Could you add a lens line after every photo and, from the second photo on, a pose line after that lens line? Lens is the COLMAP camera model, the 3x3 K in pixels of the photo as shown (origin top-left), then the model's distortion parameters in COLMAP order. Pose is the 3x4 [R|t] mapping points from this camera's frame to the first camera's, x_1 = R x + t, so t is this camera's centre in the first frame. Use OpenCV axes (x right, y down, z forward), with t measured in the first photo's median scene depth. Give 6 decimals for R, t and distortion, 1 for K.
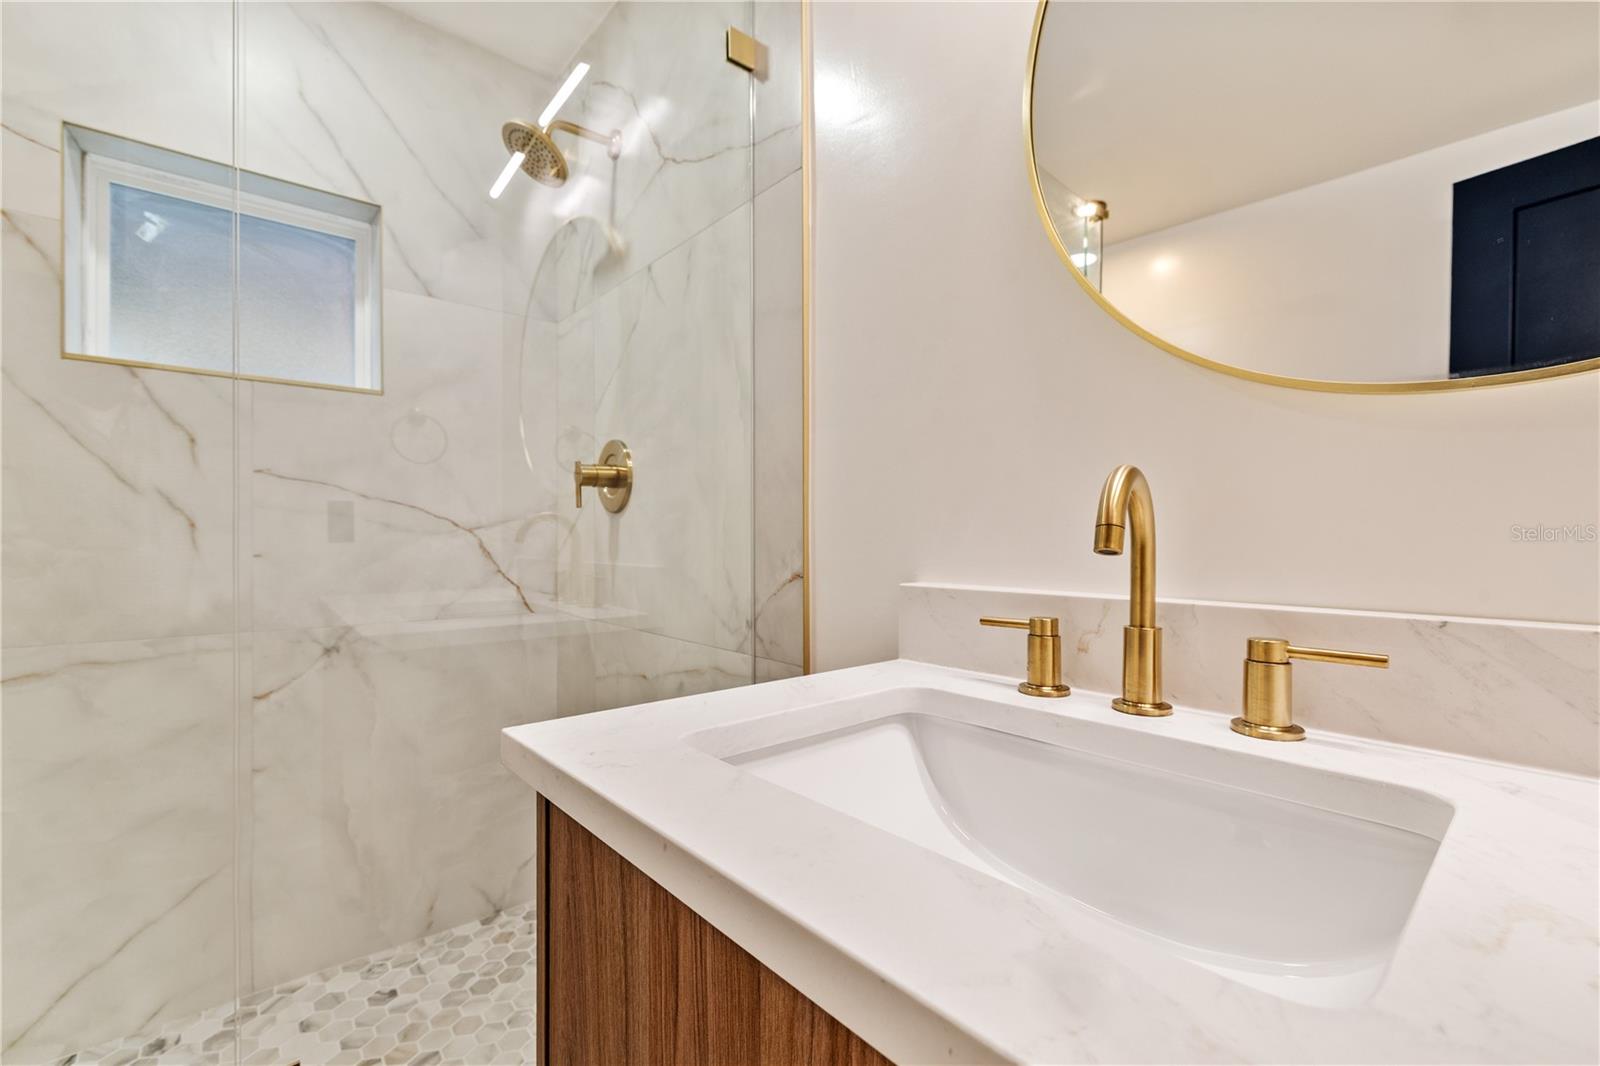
lens RADIAL K [[675.5, 0, 786.3], [0, 675.5, 535.4], [0, 0, 1]] dist [-0.000604, 0.000199]
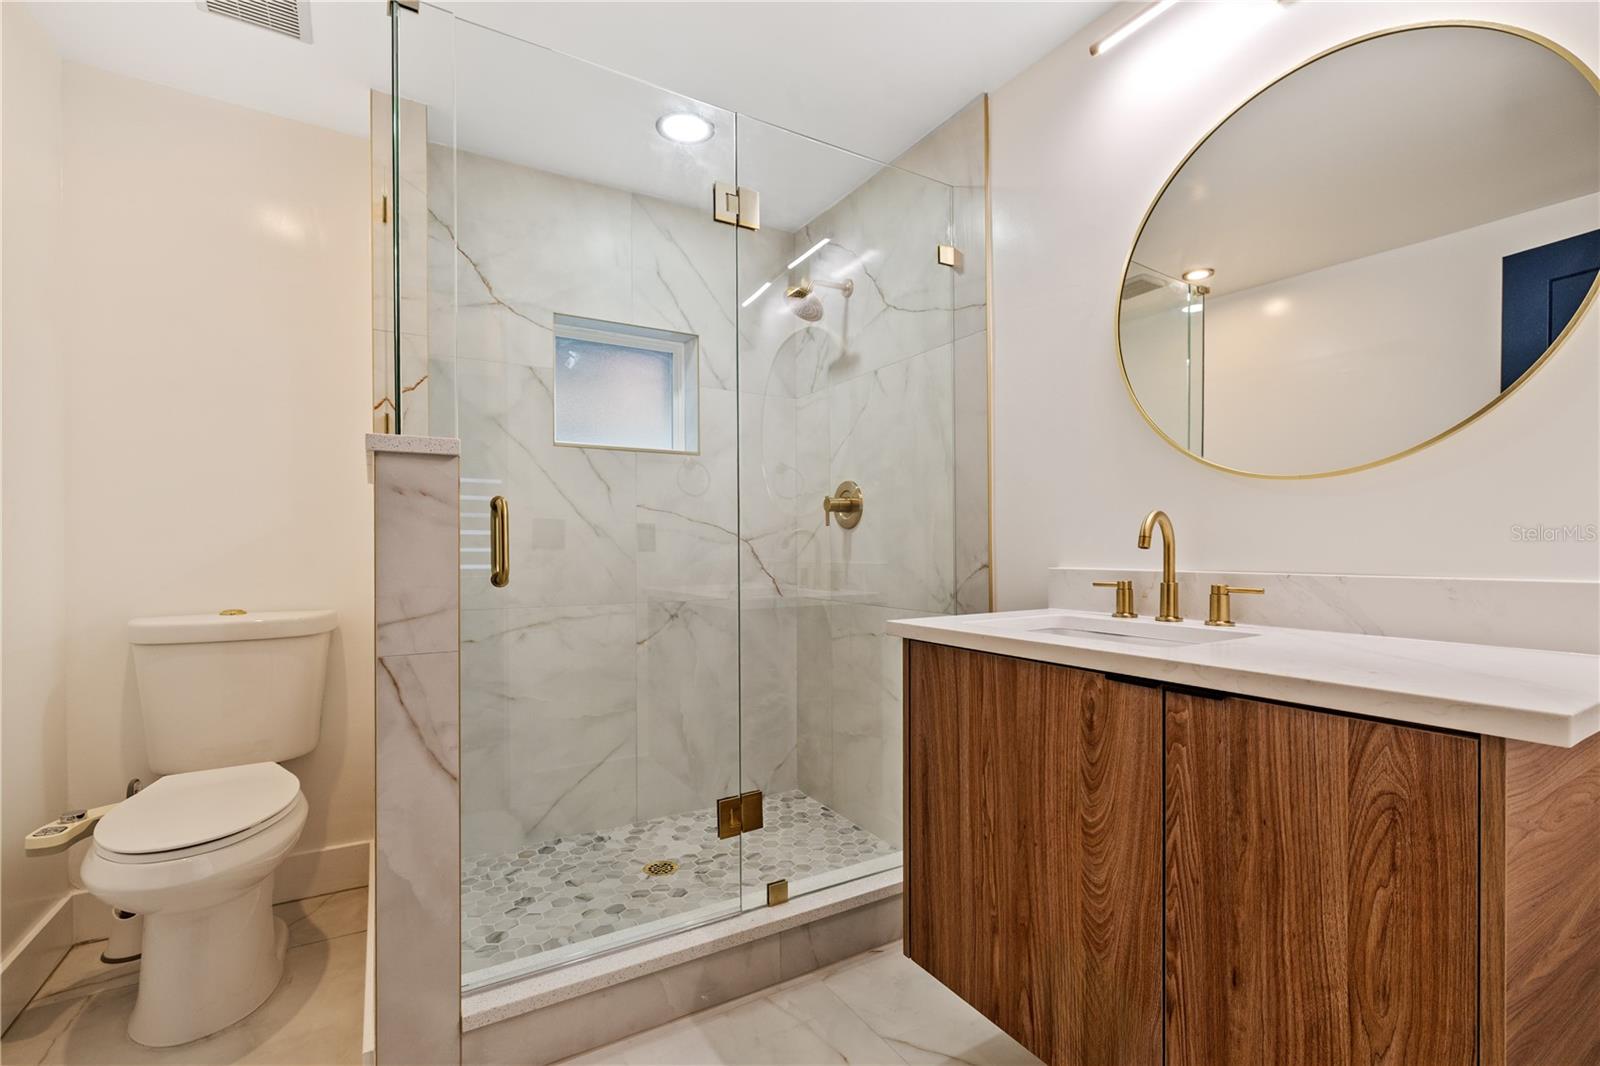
lens RADIAL K [[693.7, 0, 794.3], [0, 693.7, 541.2], [0, 0, 1]] dist [-0.000956, -0.000108]
pose [[0.987215, -0.006675, -0.159252, -0.145078], [0.005934, 0.999969, -0.005129, 0.002603], [0.159281, 0.004119, 0.987225, -0.656982]]
